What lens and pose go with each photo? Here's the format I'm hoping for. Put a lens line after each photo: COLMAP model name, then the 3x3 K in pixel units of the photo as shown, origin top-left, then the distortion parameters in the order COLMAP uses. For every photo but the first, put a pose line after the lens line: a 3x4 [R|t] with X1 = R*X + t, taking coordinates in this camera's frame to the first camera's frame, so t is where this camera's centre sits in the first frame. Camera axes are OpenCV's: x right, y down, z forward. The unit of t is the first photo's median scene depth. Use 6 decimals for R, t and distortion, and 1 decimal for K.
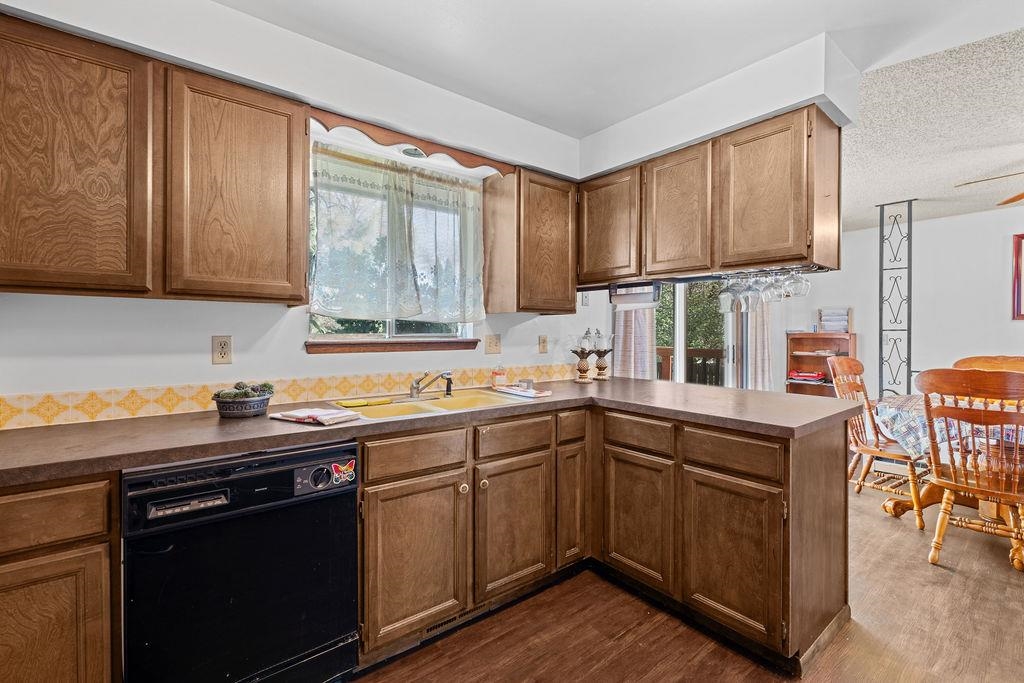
lens RADIAL K [[448.2, 0, 514.1], [0, 448.2, 337.6], [0, 0, 1]] dist [-0.000243, 0.000004]
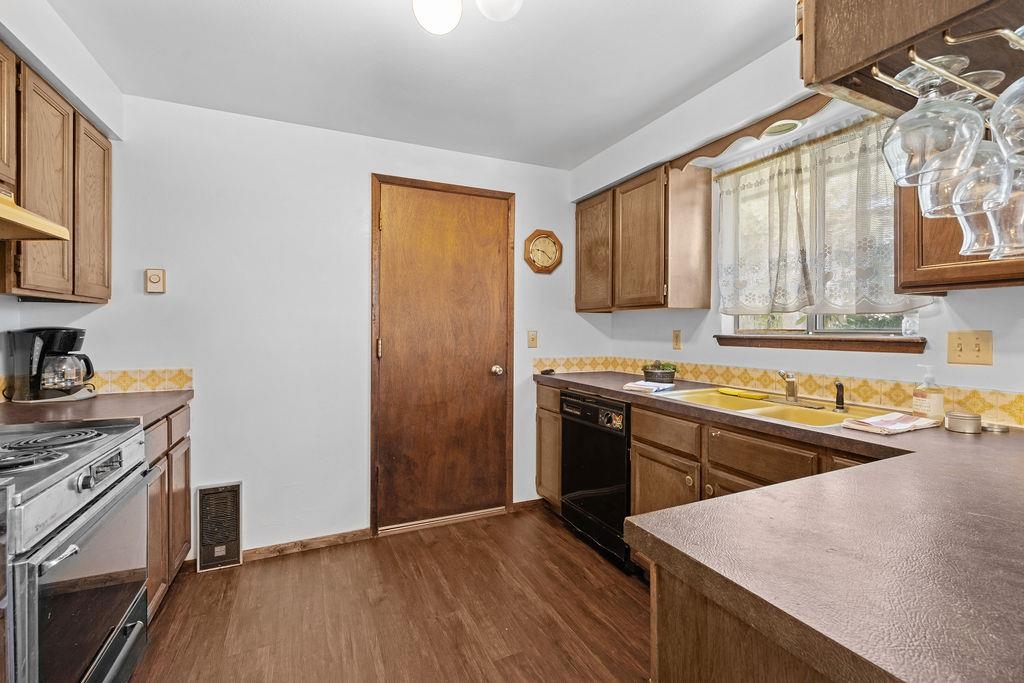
lens RADIAL K [[453.7, 0, 515.9], [0, 453.7, 326.5], [0, 0, 1]] dist [-0.001381, 0.000156]
pose [[-0.231140, -0.008395, -0.972884, 0.914788], [-0.012665, 0.999904, -0.005619, -0.001508], [0.972838, 0.011023, -0.231224, 0.797770]]
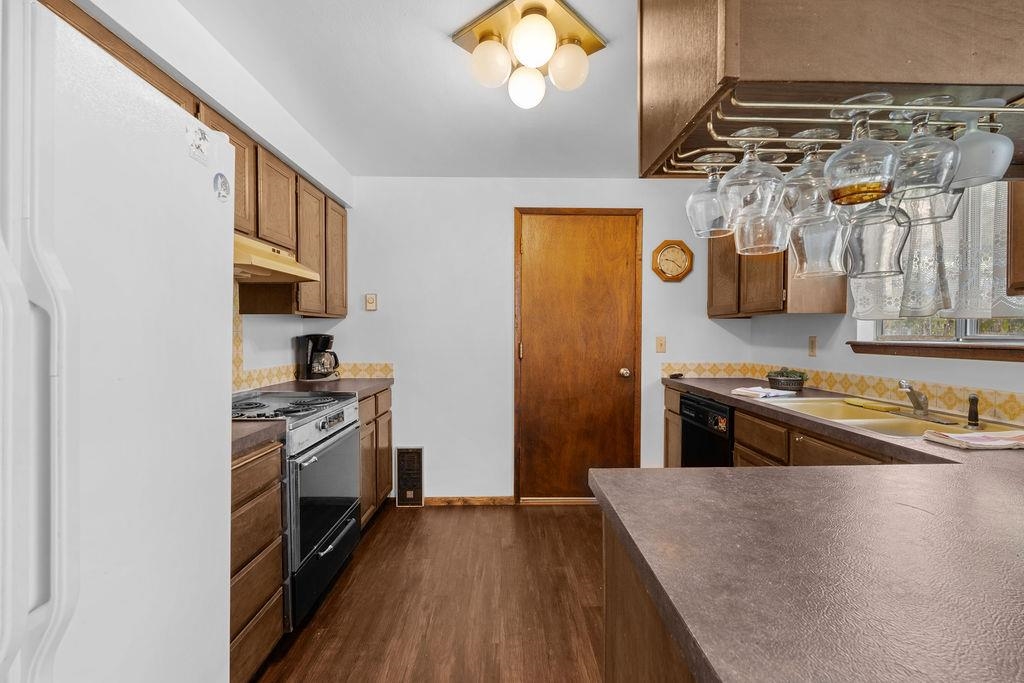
lens RADIAL K [[448.2, 0, 514.1], [0, 448.2, 337.6], [0, 0, 1]] dist [-0.000243, 0.000004]
pose [[-0.603044, 0.002869, -0.797703, 1.010452], [-0.011001, 0.999869, 0.011912, -0.006621], [0.797632, 0.015959, -0.602933, 1.063106]]
